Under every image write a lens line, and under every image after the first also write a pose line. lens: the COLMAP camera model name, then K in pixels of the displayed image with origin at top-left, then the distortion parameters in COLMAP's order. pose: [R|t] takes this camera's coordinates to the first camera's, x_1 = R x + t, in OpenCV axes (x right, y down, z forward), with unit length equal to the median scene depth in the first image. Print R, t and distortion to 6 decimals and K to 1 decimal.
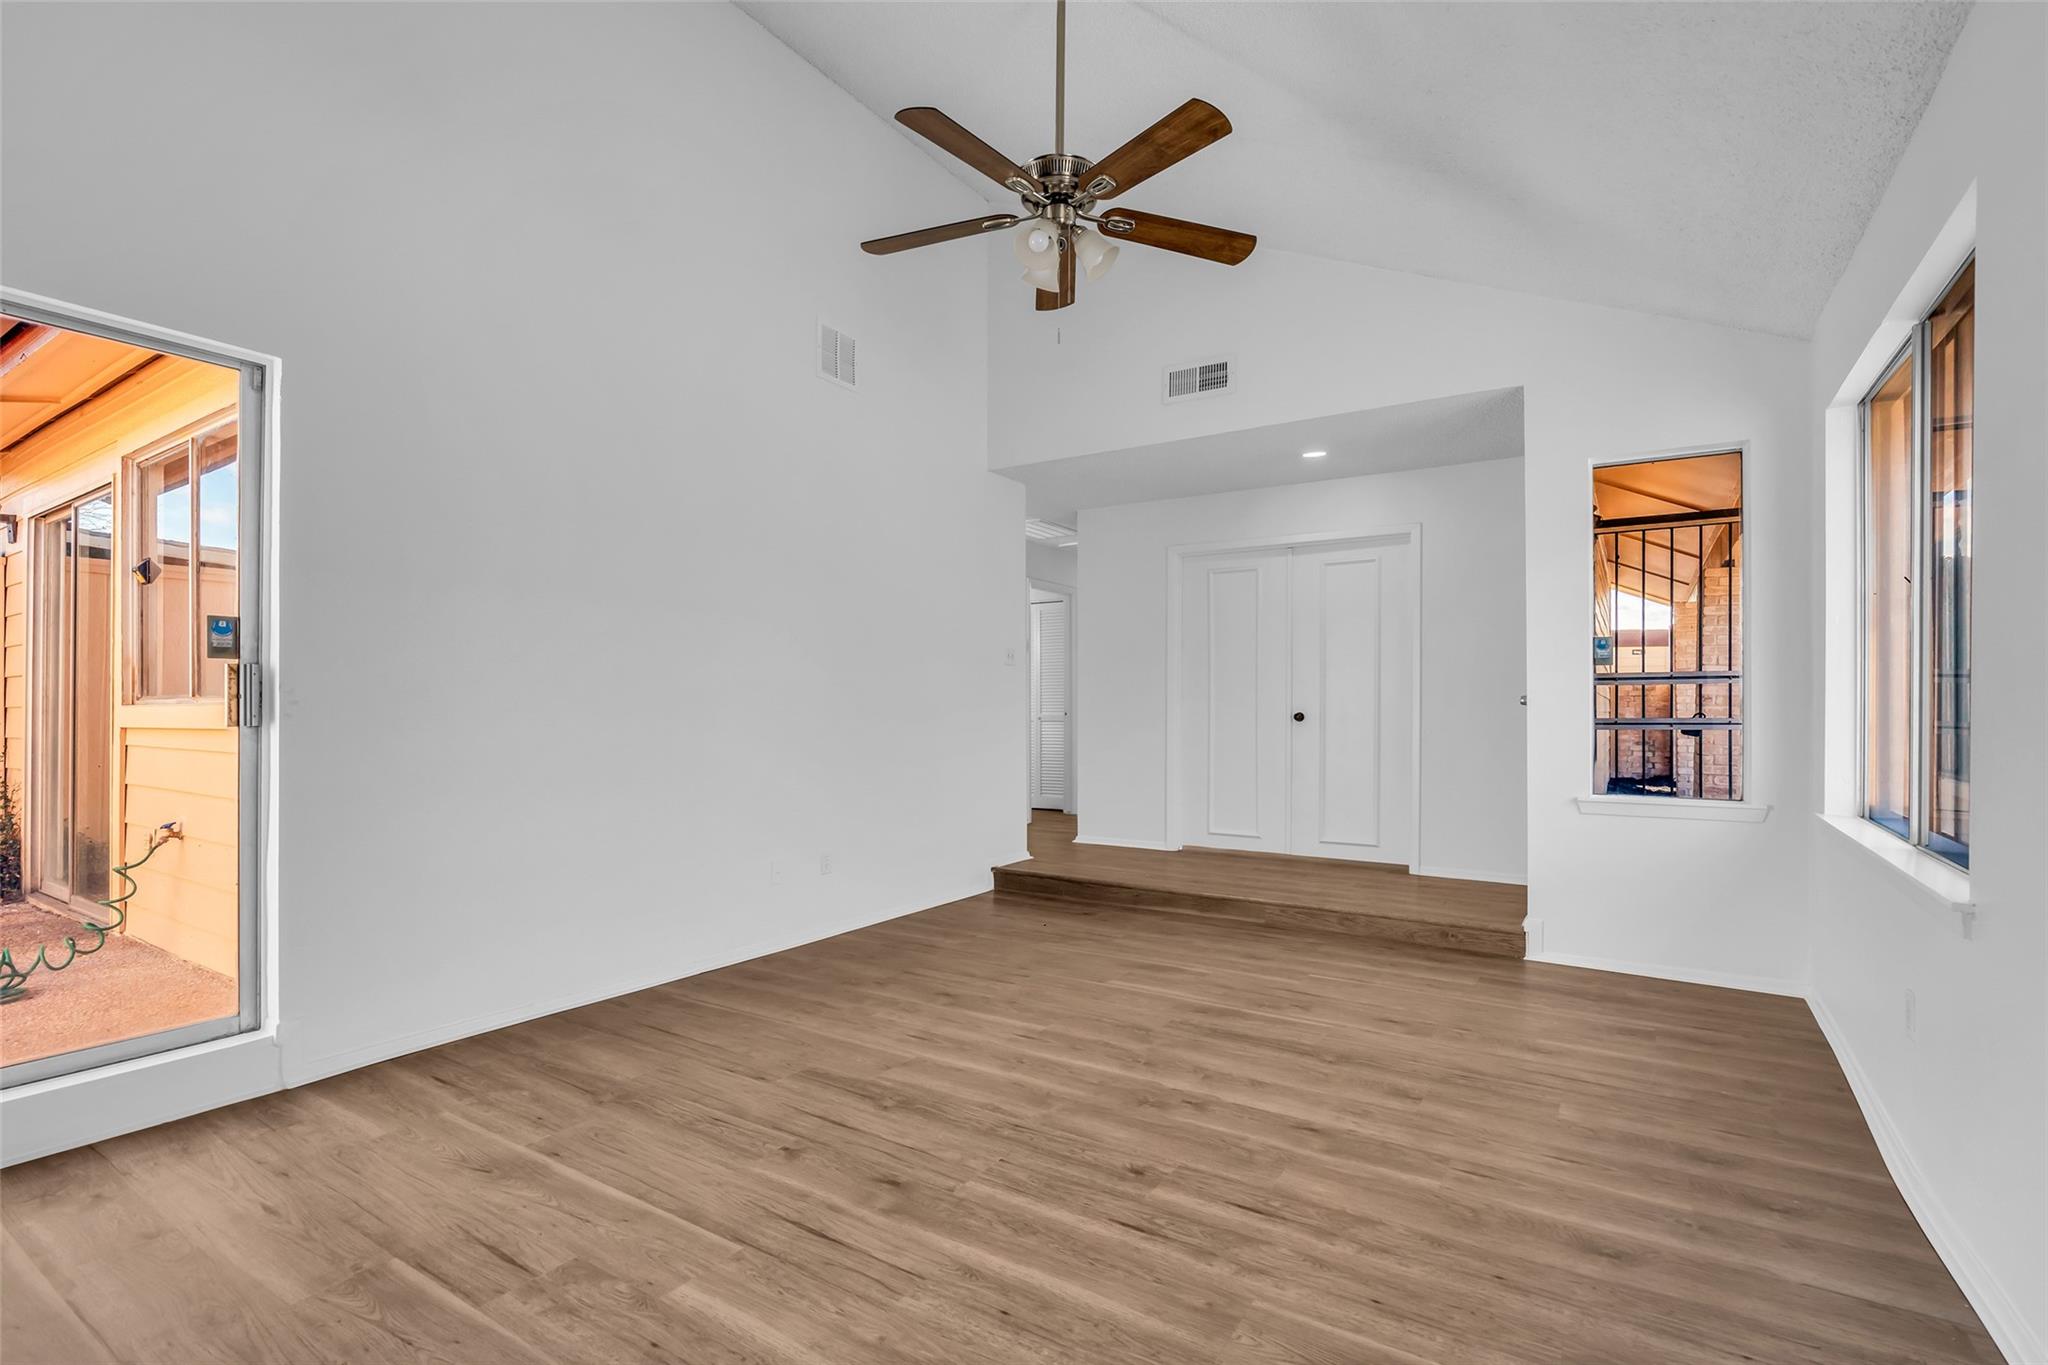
lens RADIAL K [[938.9, 0, 1028.4], [0, 938.9, 711.6], [0, 0, 1]] dist [-0.016659, 0.005318]
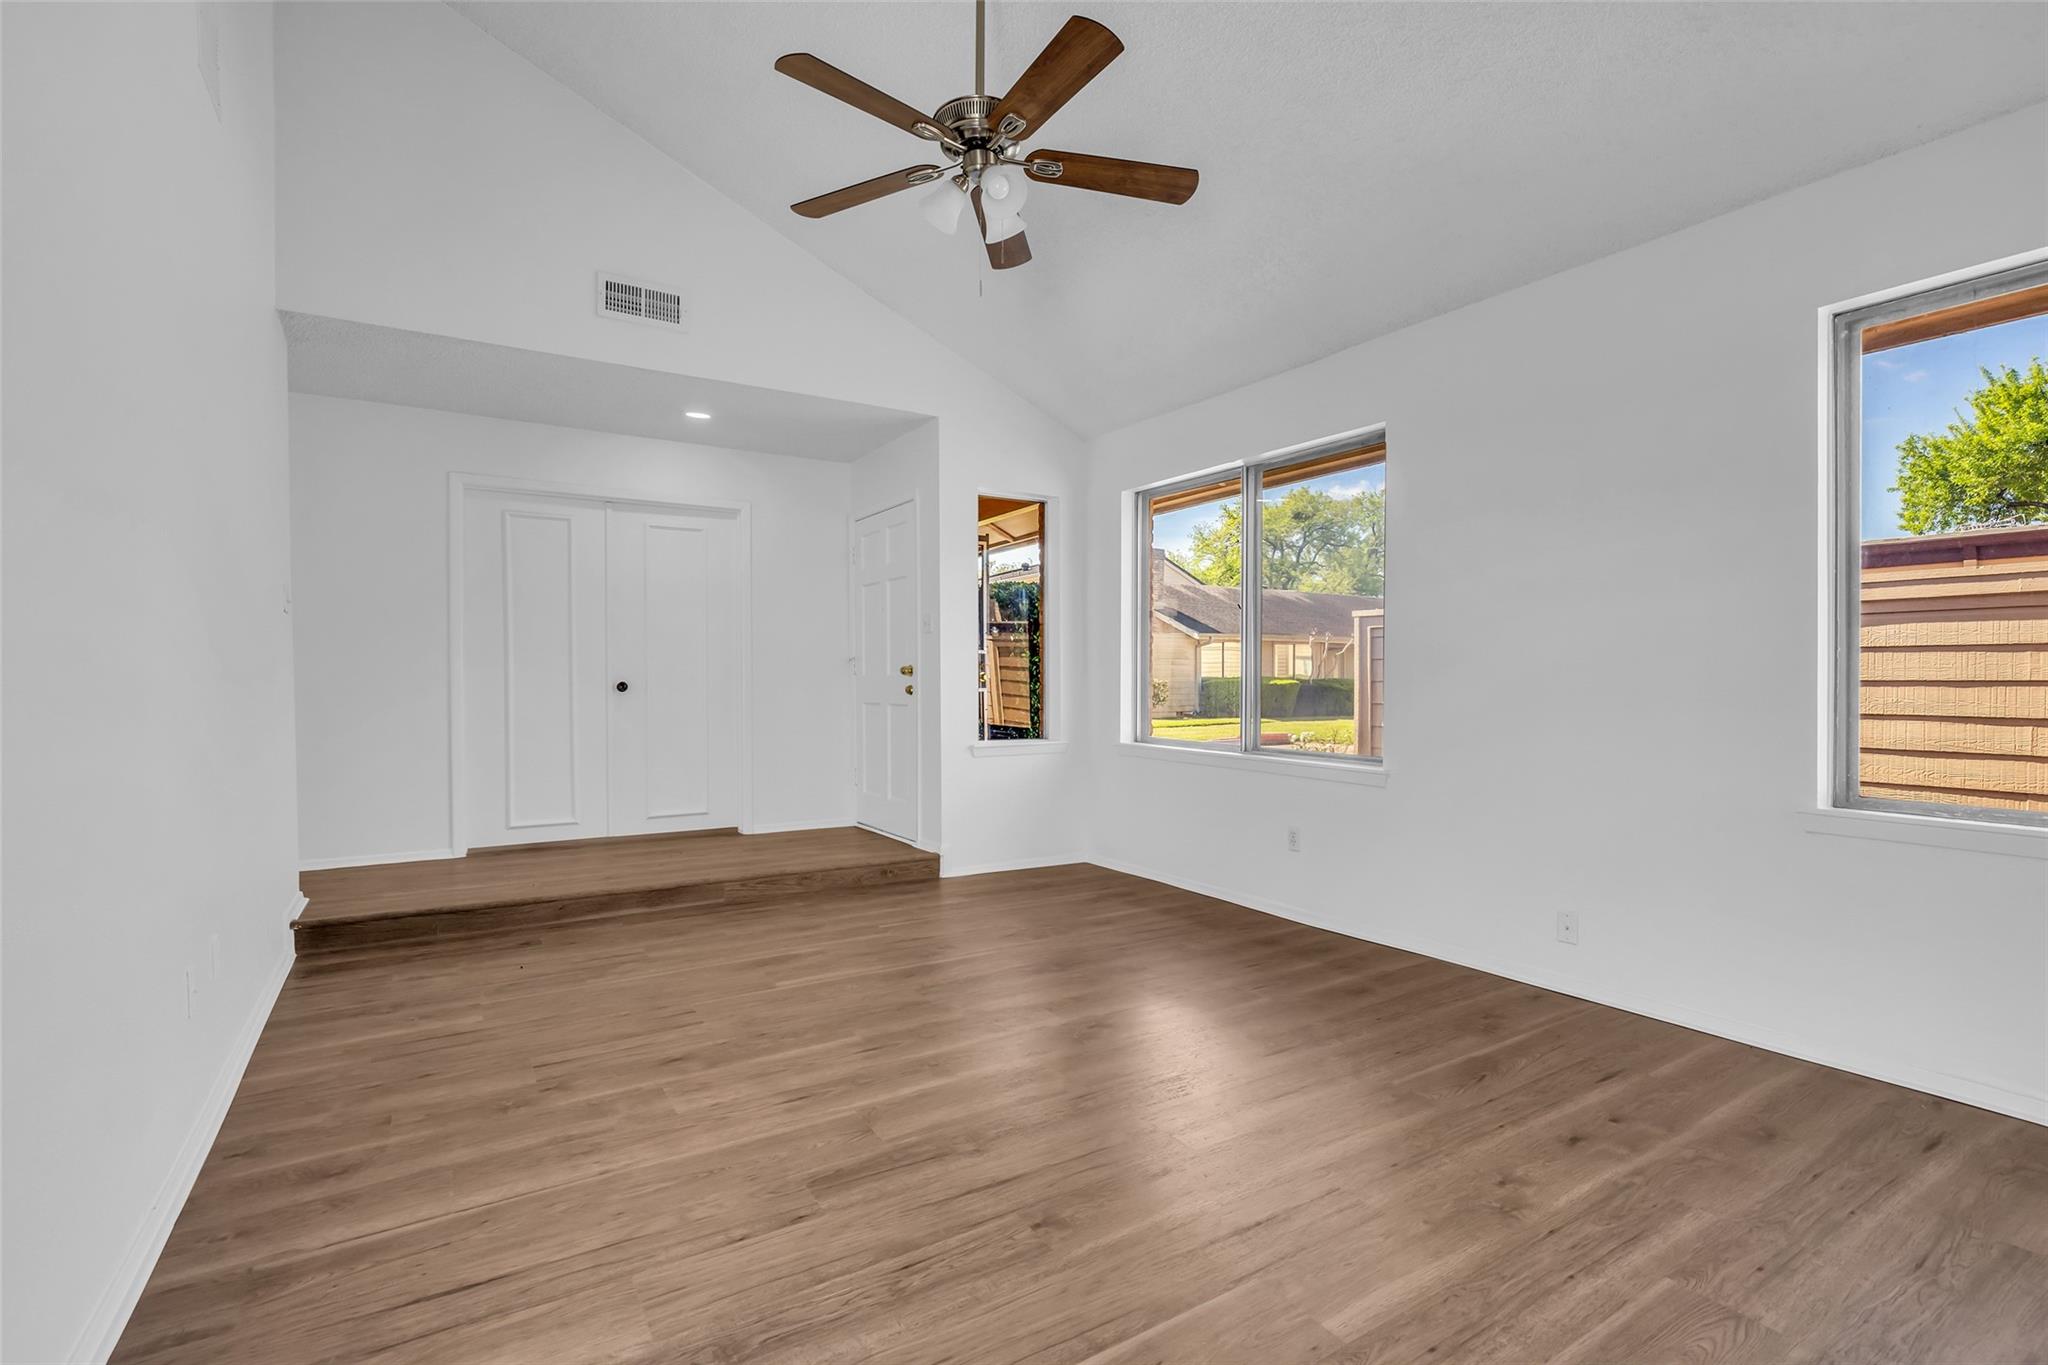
lens RADIAL K [[938.9, 0, 1011.7], [0, 938.9, 670.9], [0, 0, 1]] dist [-0.016659, 0.005318]
pose [[0.430992, 0.005435, 0.902339, -0.776544], [0.003269, 0.999966, -0.007584, -0.001333], [-0.902350, 0.006218, 0.430960, 0.524577]]
